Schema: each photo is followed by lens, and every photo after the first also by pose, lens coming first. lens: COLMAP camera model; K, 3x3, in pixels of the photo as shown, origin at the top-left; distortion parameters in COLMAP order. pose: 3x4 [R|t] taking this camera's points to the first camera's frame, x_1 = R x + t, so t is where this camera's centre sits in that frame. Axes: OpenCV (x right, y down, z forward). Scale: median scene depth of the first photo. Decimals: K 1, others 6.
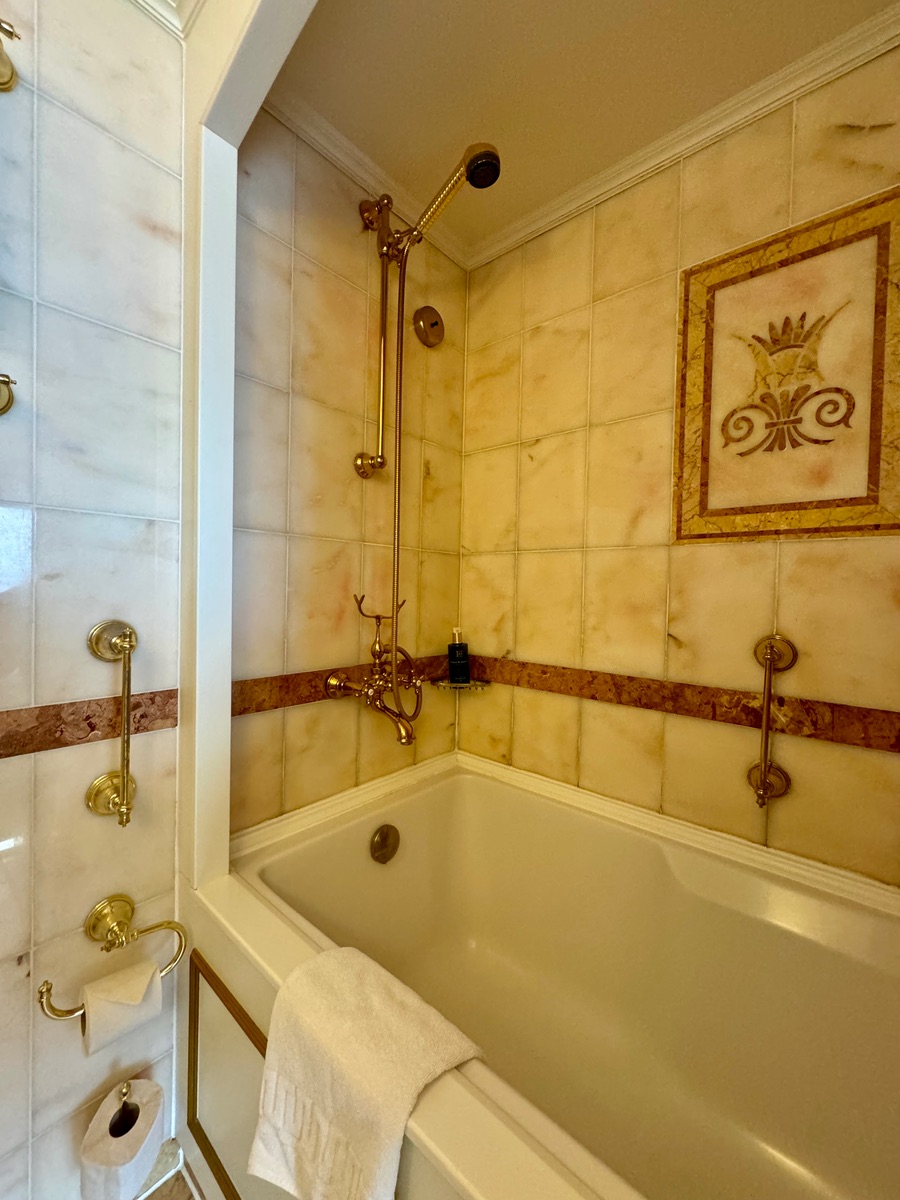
lens RADIAL K [[478.4, 0, 455.8], [0, 478.4, 596.8], [0, 0, 1]] dist [-0.003942, -0.000023]
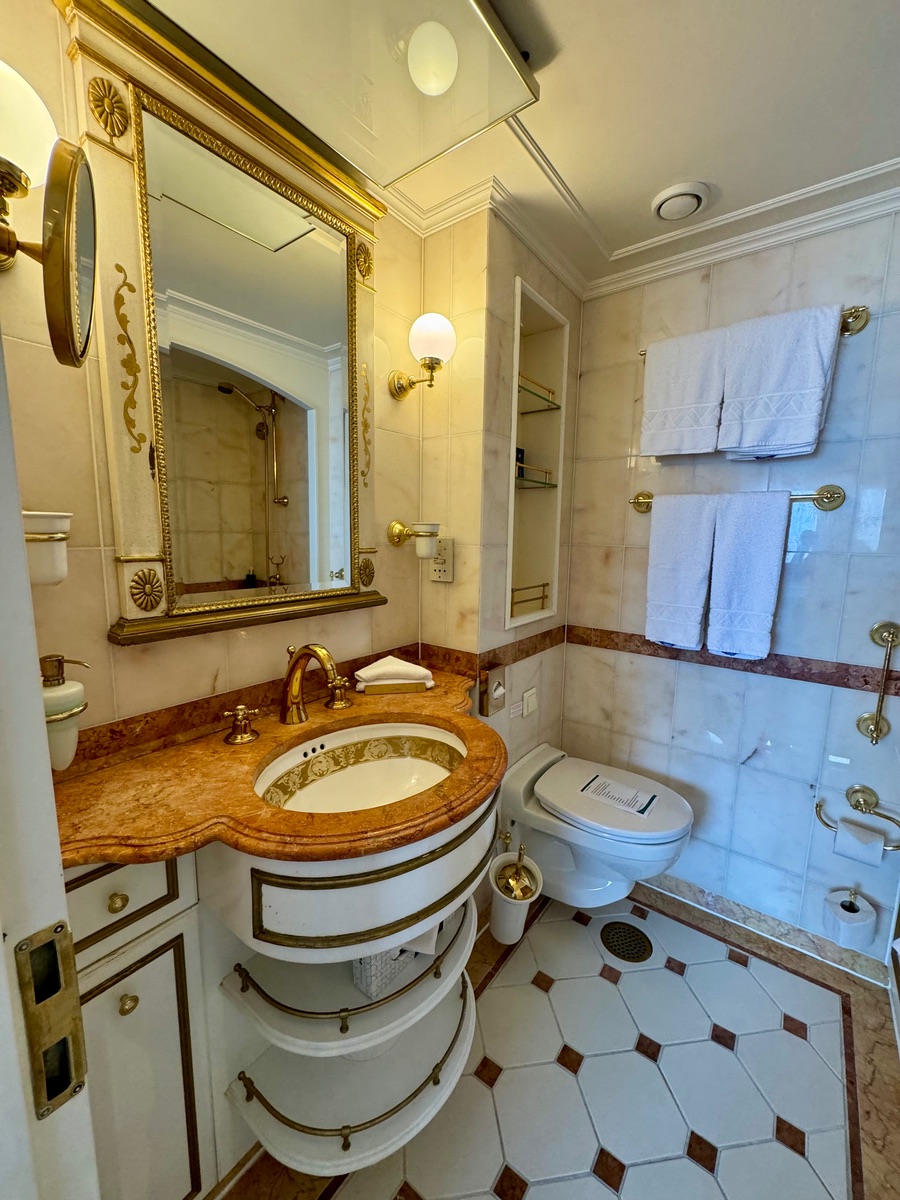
lens RADIAL K [[480.3, 0, 450.0], [0, 480.3, 600.0], [0, 0, 1]] dist [0.000477, 0.000132]
pose [[0.061744, 0.120769, -0.990759, 0.806862], [-0.033814, 0.992336, 0.118854, -0.171070], [0.997519, 0.026163, 0.065354, -0.595197]]
